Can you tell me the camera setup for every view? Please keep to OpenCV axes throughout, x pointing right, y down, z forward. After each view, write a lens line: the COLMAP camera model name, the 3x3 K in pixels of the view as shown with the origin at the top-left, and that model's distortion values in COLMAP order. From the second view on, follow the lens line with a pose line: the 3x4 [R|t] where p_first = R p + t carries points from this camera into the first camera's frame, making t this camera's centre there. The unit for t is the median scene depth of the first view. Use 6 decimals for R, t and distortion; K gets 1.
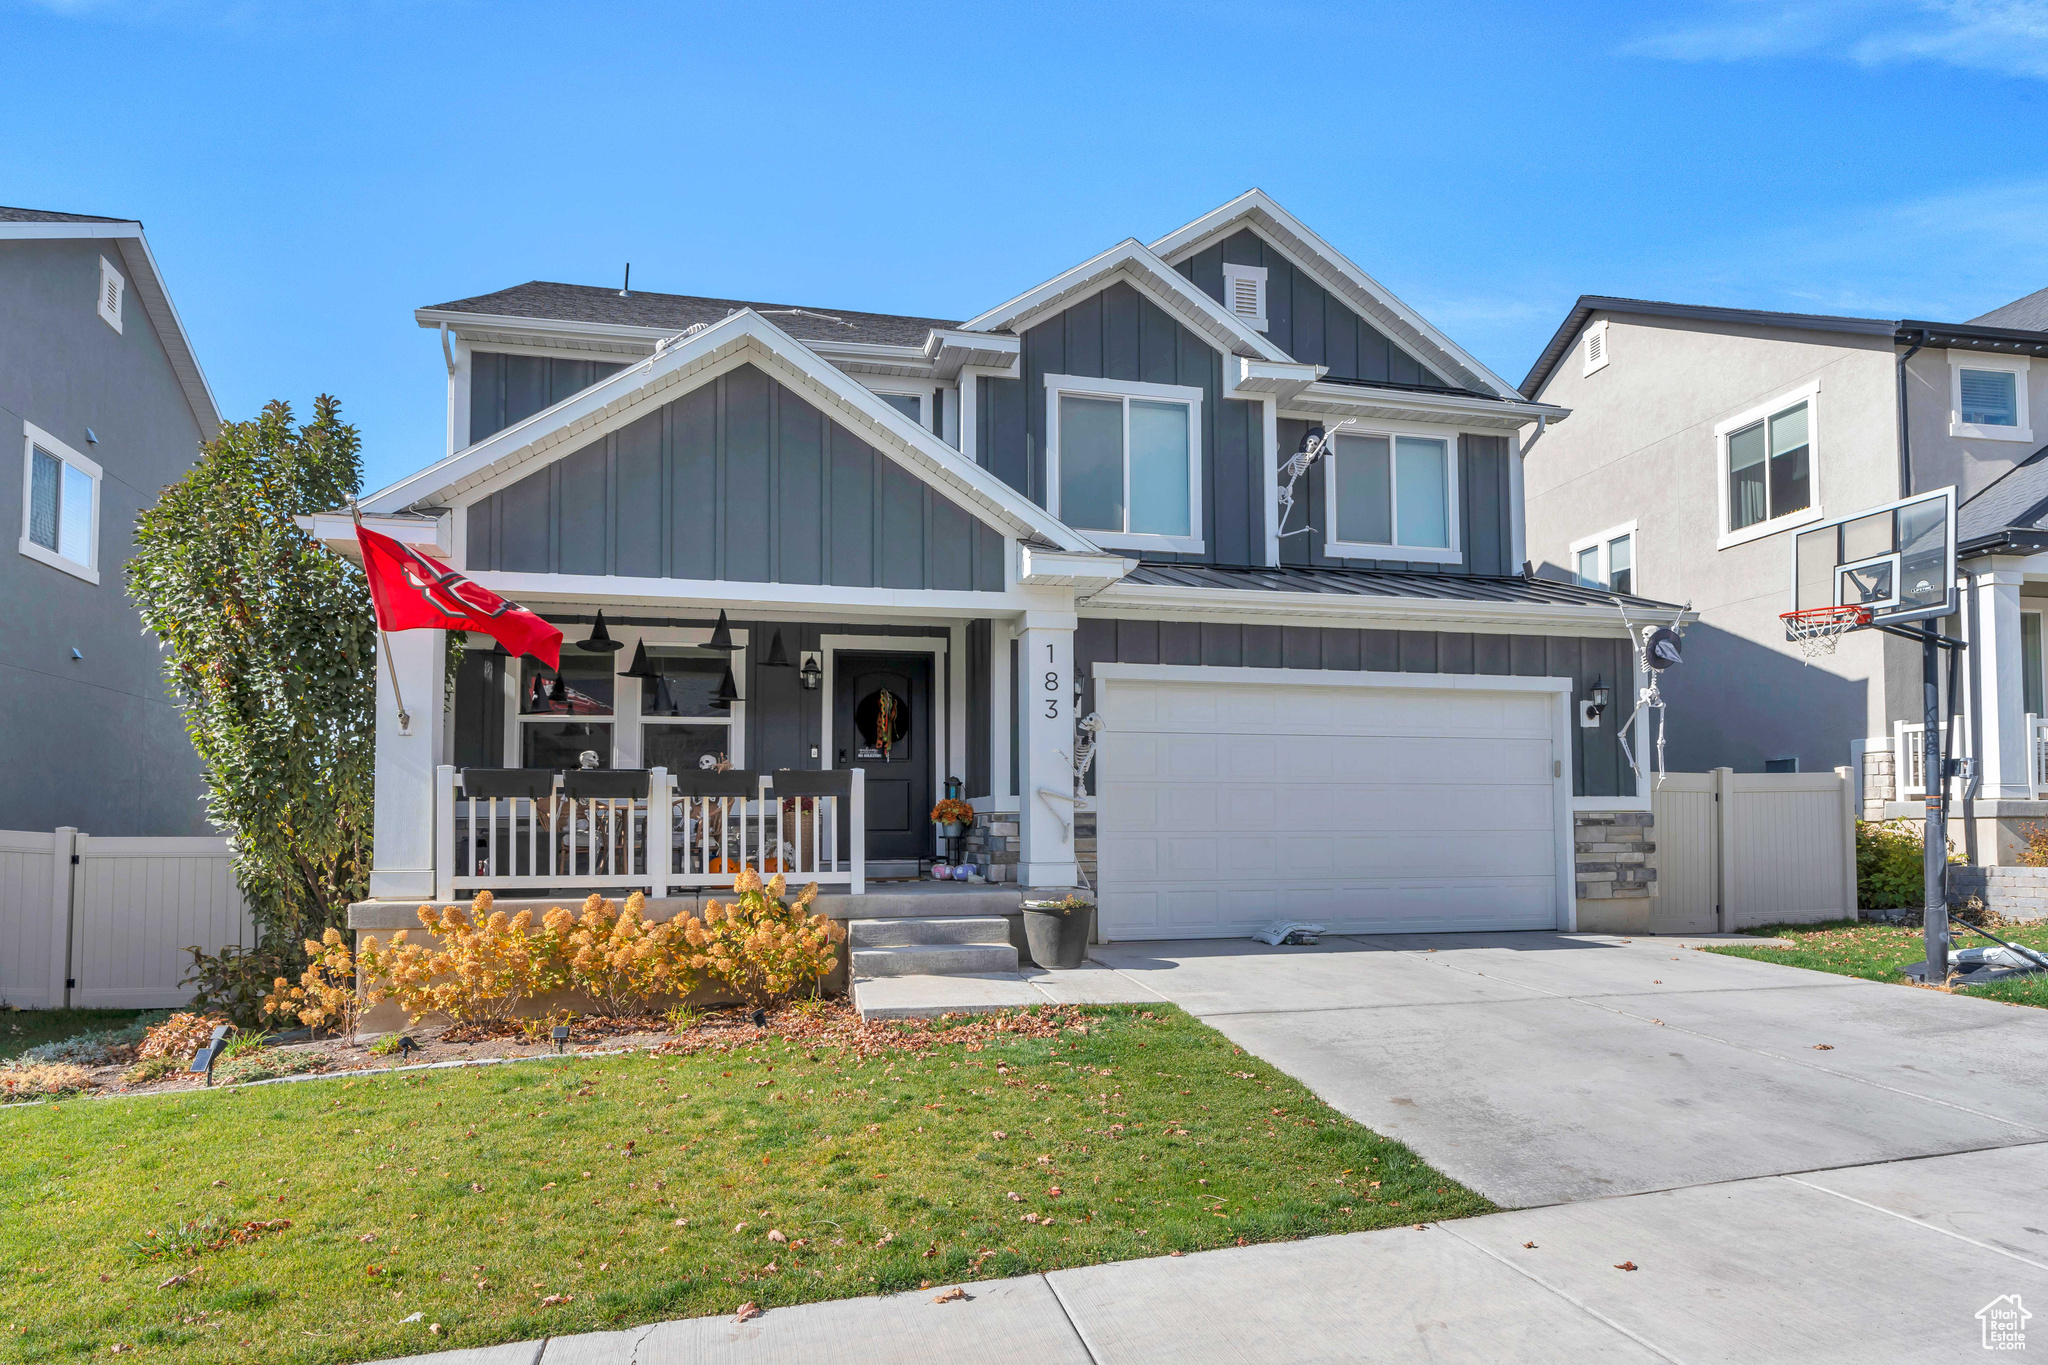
lens RADIAL K [[924.4, 0, 1032.0], [0, 924.4, 671.1], [0, 0, 1]] dist [-0.003669, 0.000546]
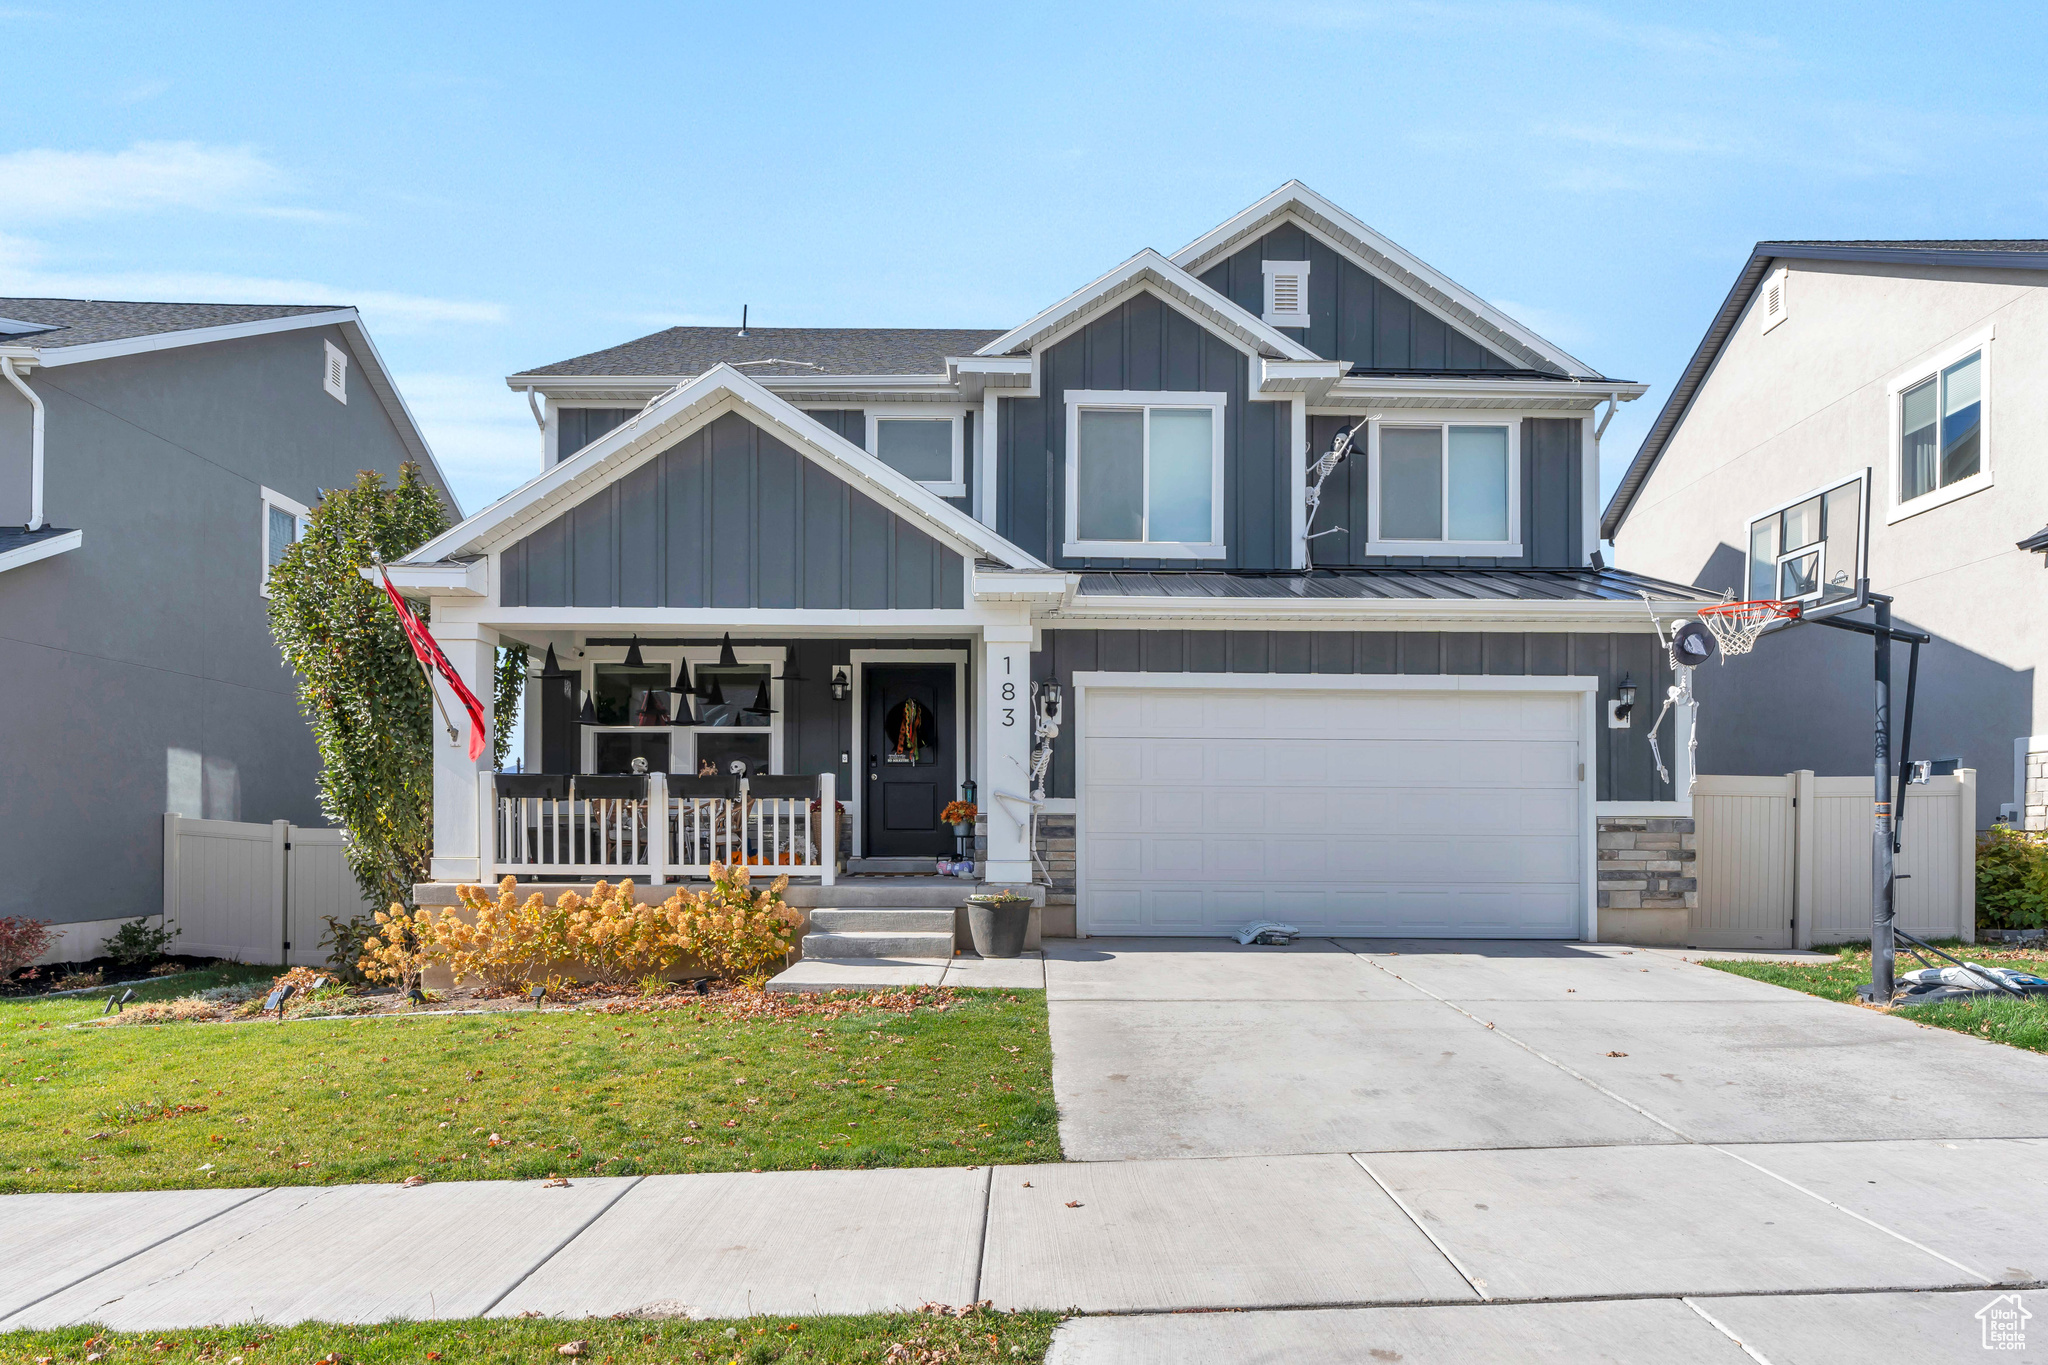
lens RADIAL K [[914.3, 0, 1024.3], [0, 914.3, 702.7], [0, 0, 1]] dist [-0.003446, -0.000067]
pose [[0.984551, -0.014067, -0.174531, 0.175673], [0.019504, 0.999375, 0.029477, -0.005195], [0.174007, -0.032426, 0.984210, -0.028006]]
